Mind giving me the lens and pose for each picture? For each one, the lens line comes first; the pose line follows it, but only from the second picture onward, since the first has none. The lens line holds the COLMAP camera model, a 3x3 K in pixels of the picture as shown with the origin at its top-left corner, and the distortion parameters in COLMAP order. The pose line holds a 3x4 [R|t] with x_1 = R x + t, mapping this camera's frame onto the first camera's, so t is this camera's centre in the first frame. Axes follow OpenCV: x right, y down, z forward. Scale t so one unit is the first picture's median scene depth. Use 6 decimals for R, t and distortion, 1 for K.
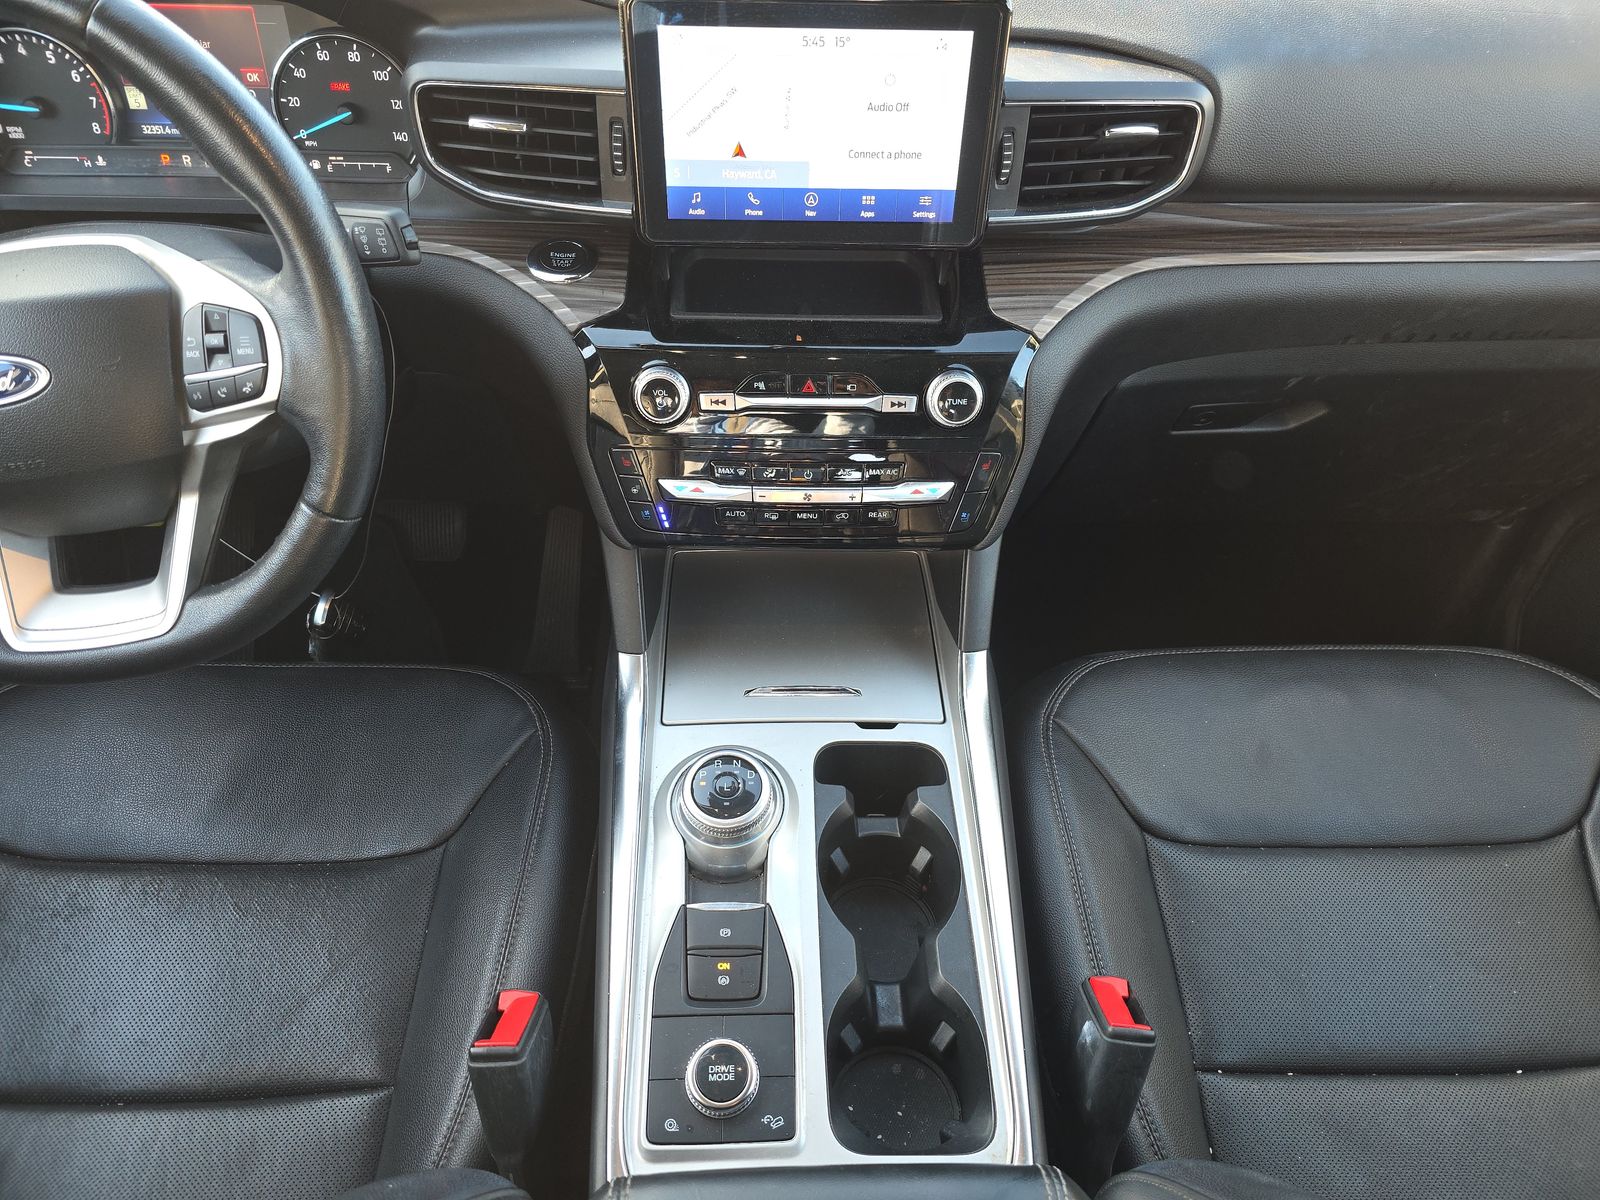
lens RADIAL K [[1075.5, 0, 817.1], [0, 1075.5, 593.1], [0, 0, 1]] dist [0.041945, -0.027067]
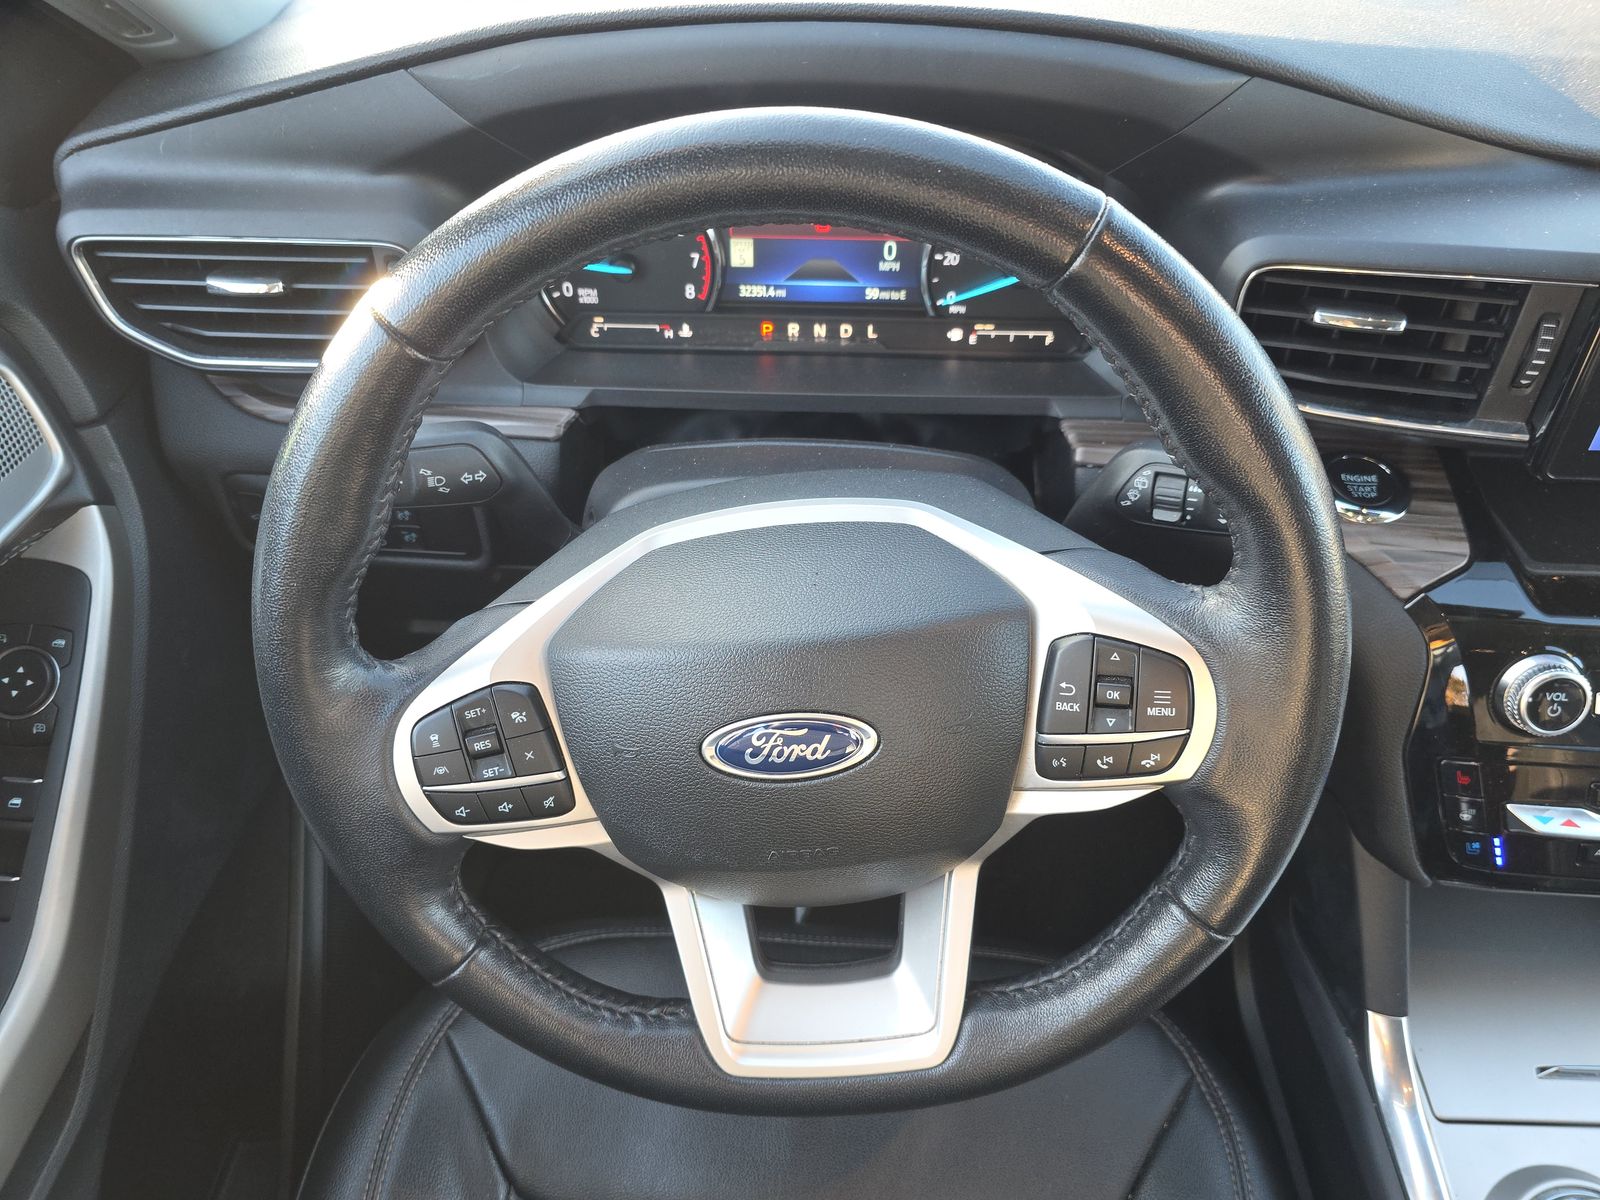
lens RADIAL K [[1075.5, 0, 804.2], [0, 1075.5, 600.7], [0, 0, 1]] dist [0.041945, -0.027067]
pose [[0.996425, 0.030145, -0.078920, -0.528182], [-0.029640, 0.999532, 0.007570, -0.220199], [0.079111, -0.005204, 0.996852, 0.244666]]
